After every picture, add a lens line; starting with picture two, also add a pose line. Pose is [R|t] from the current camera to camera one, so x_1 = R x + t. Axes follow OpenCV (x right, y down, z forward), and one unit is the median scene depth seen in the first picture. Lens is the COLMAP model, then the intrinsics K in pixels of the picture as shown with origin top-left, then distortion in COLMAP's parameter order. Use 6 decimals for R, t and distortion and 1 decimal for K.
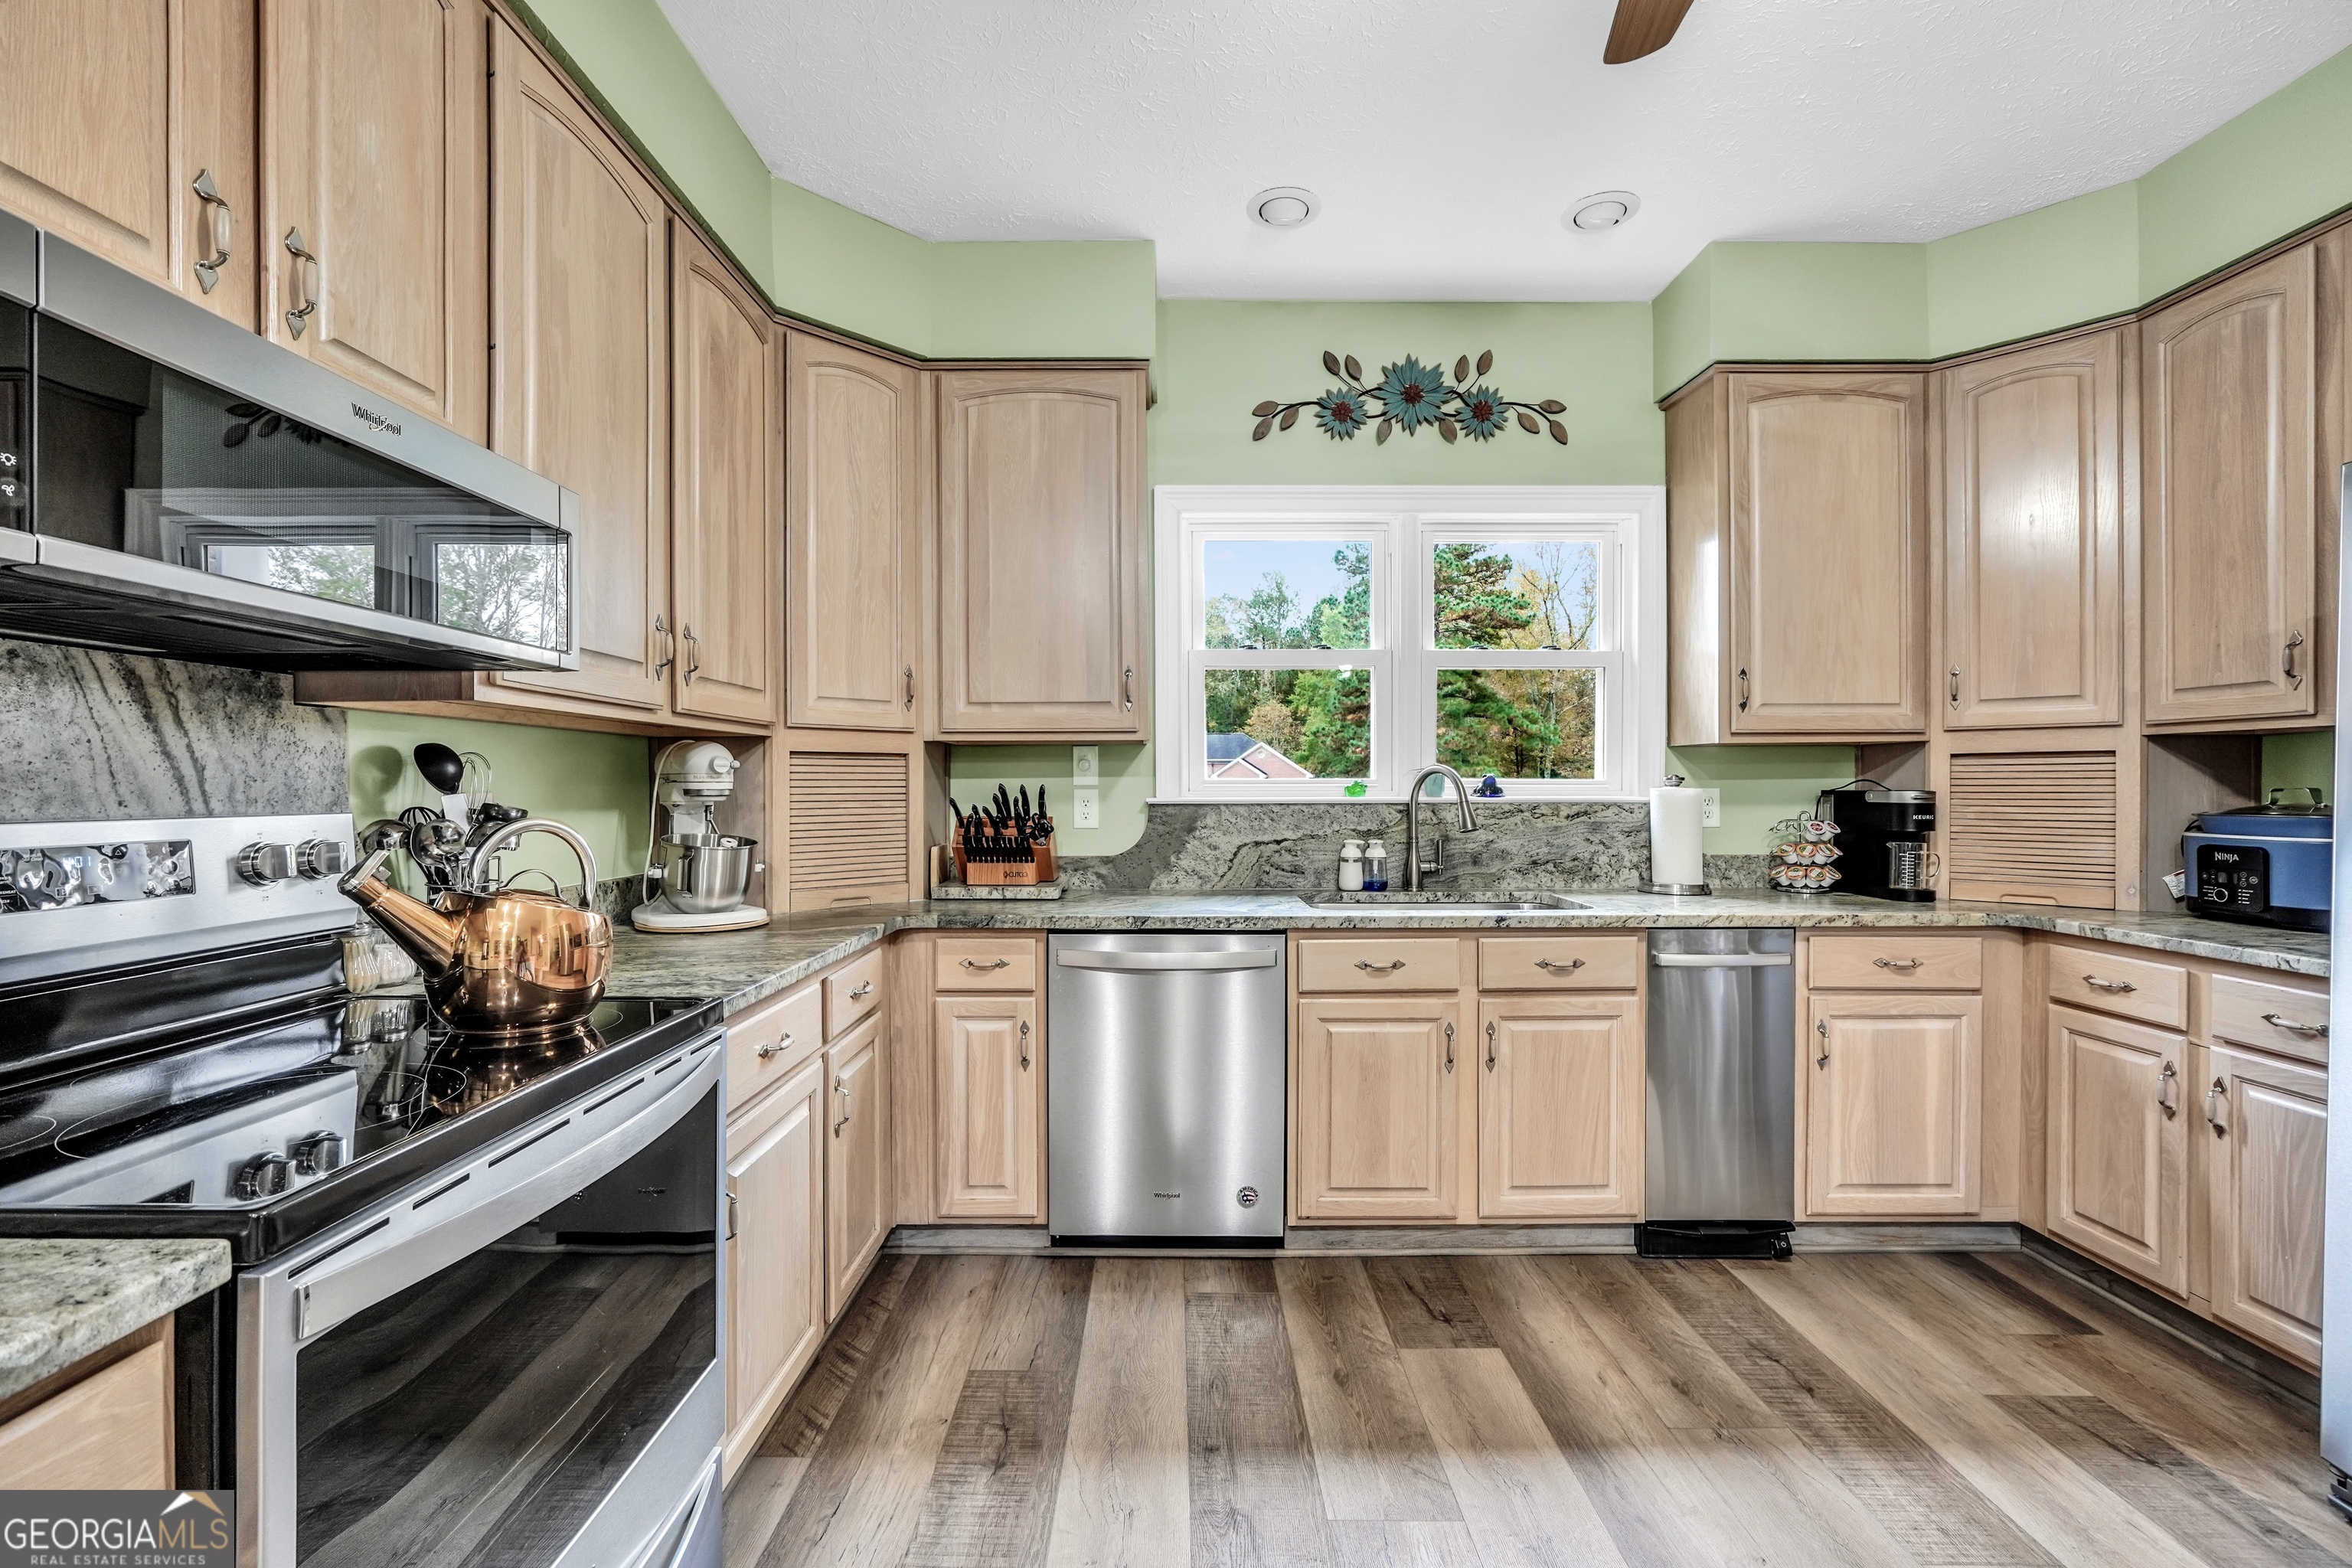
lens RADIAL K [[996.5, 0, 1160.3], [0, 996.5, 790.7], [0, 0, 1]] dist [-0.018179, 0.006974]
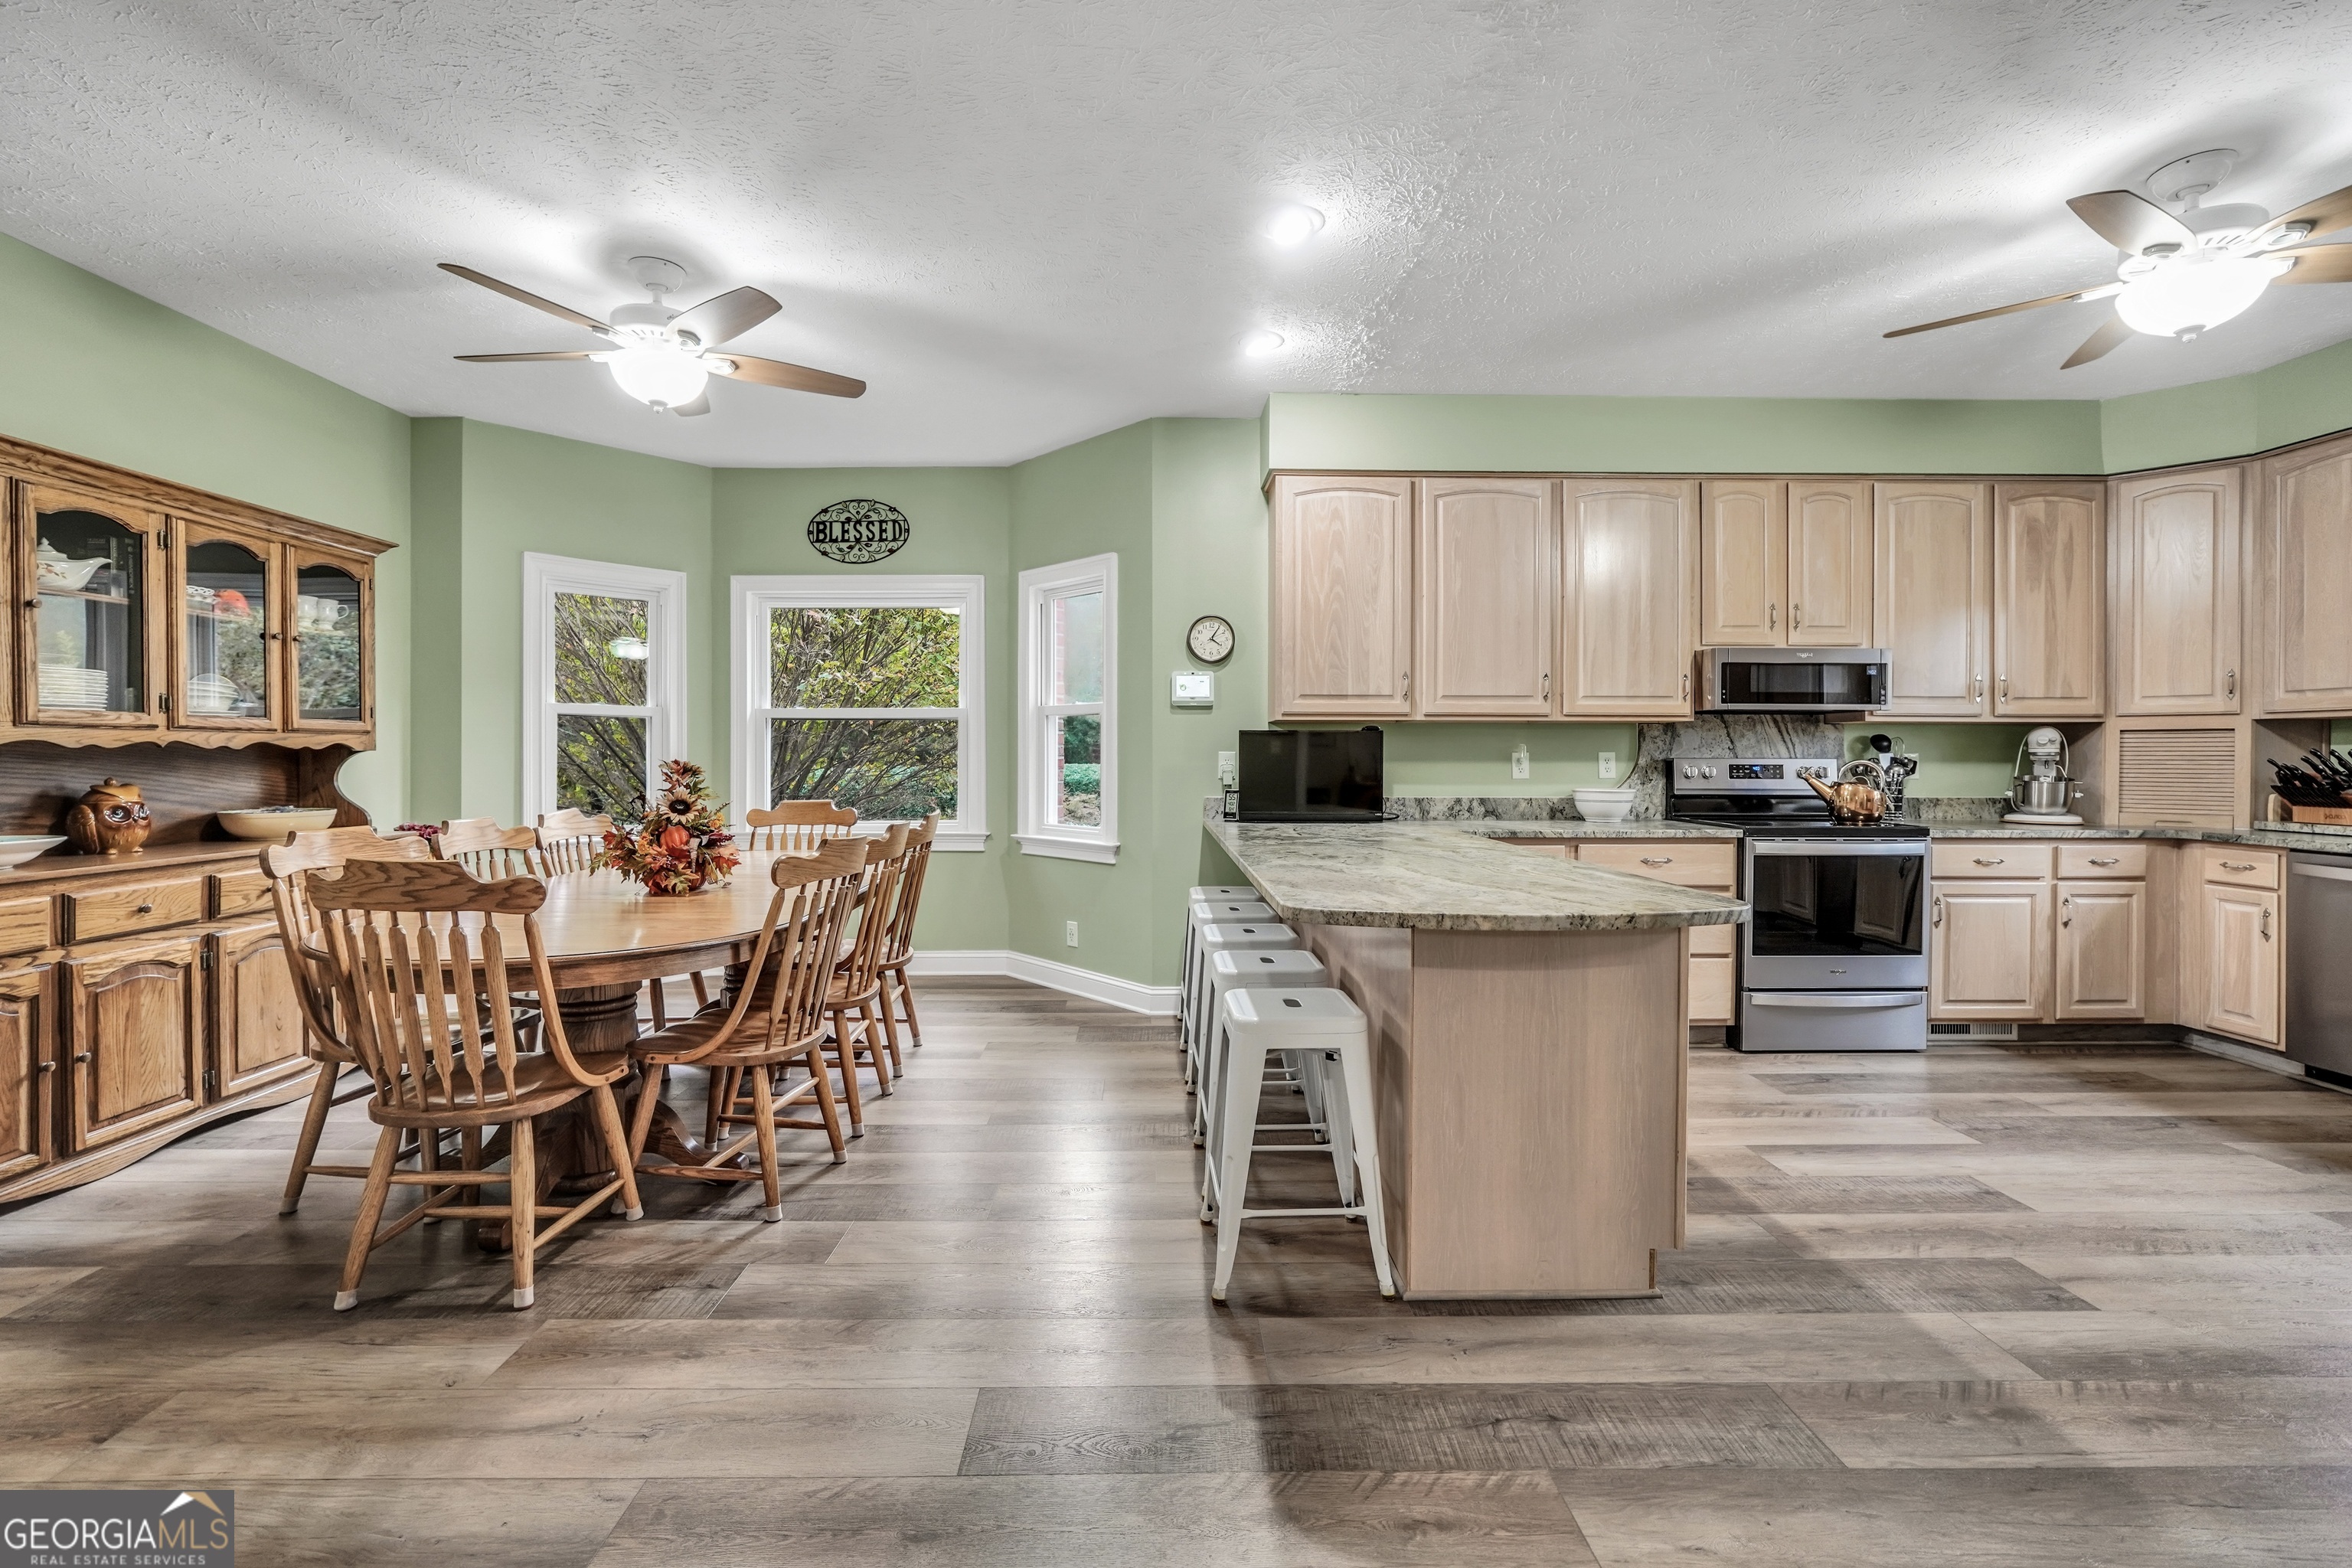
lens RADIAL K [[996.5, 0, 1166.8], [0, 996.5, 761.1], [0, 0, 1]] dist [-0.018179, 0.006974]
pose [[0.025721, 0.009350, -0.999625, 1.266420], [-0.006414, 0.999937, 0.009188, 0.008546], [0.999649, 0.006175, 0.025779, -0.670121]]
